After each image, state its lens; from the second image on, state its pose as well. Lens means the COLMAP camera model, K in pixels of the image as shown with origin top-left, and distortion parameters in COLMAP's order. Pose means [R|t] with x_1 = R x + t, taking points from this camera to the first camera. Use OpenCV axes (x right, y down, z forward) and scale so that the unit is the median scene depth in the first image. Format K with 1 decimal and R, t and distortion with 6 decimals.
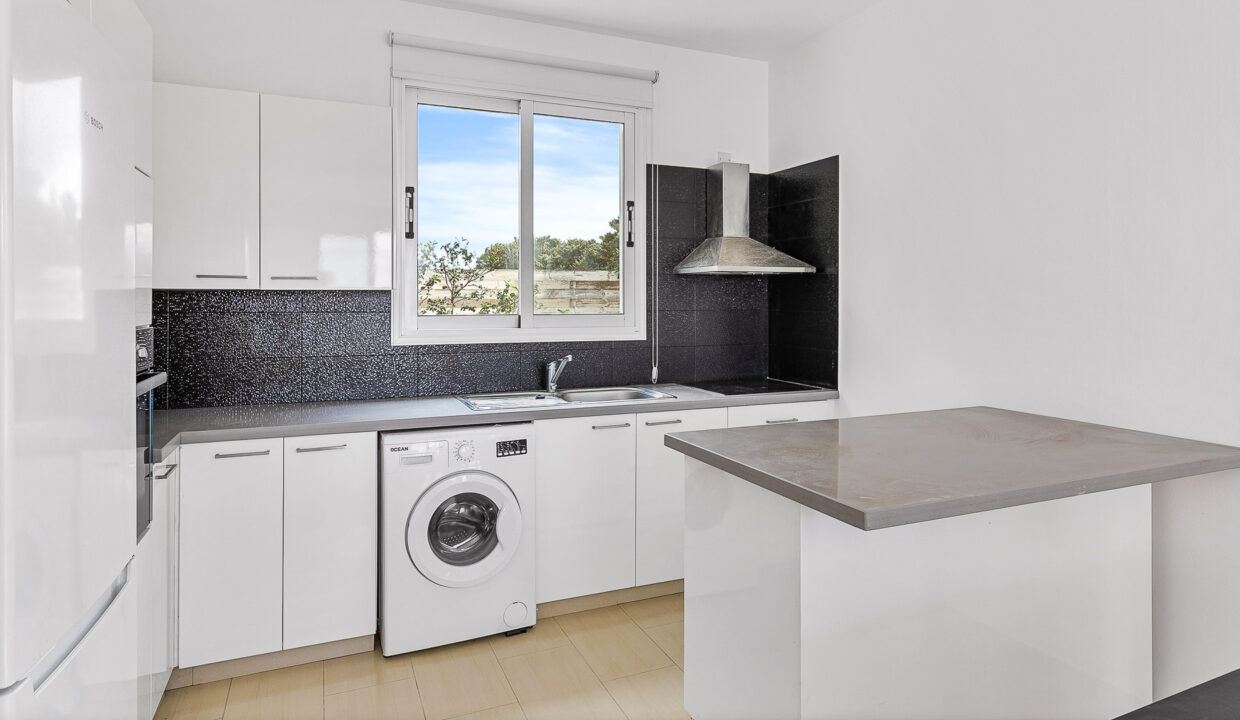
lens RADIAL K [[678.7, 0, 620.6], [0, 678.7, 298.6], [0, 0, 1]] dist [0.001665, 0.000501]
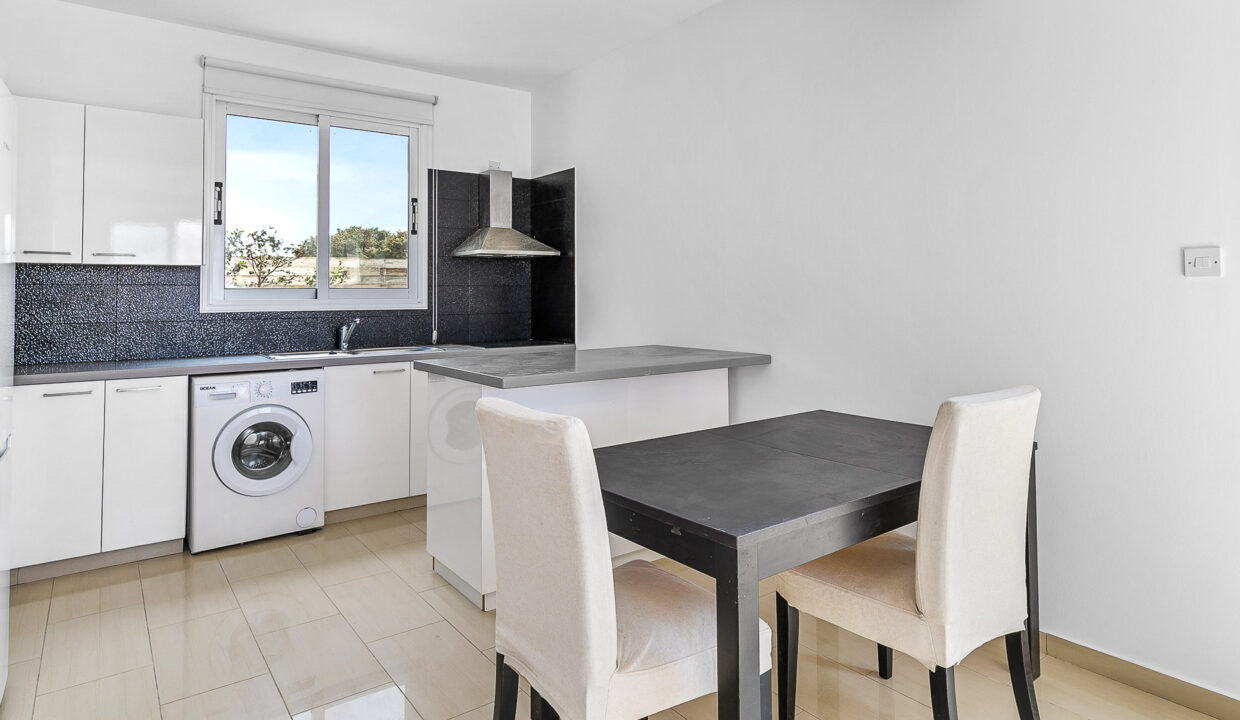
lens RADIAL K [[684.7, 0, 626.5], [0, 684.7, 267.5], [0, 0, 1]] dist [-0.001193, -0.000817]
pose [[0.970302, 0.000833, 0.241896, 0.091376], [0.008279, 0.999294, -0.036647, 0.034854], [-0.241756, 0.037562, 0.969610, -0.322396]]
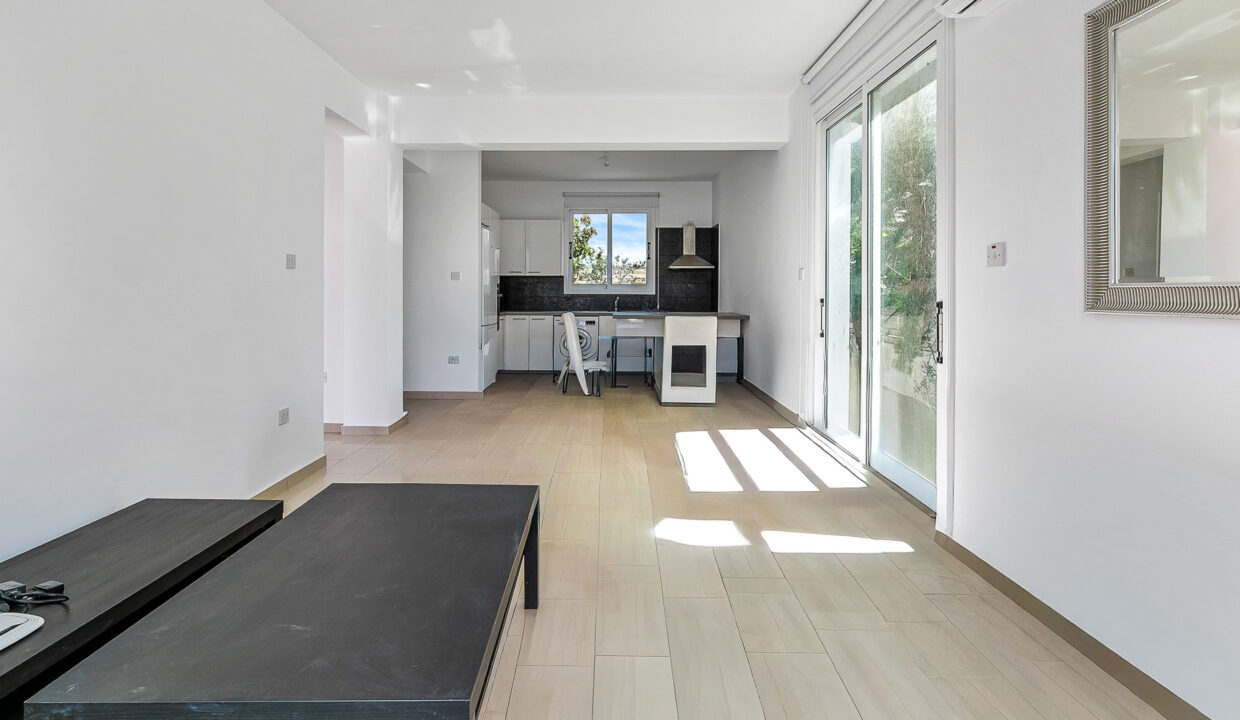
lens RADIAL K [[587.8, 0, 594.5], [0, 587.8, 294.1], [0, 0, 1]] dist [0.001959, 0.000111]
pose [[0.903041, 0.001731, -0.429550, 0.839267], [0.000501, 0.999987, 0.005082, 0.049622], [0.429553, -0.004805, 0.903029, -1.217403]]
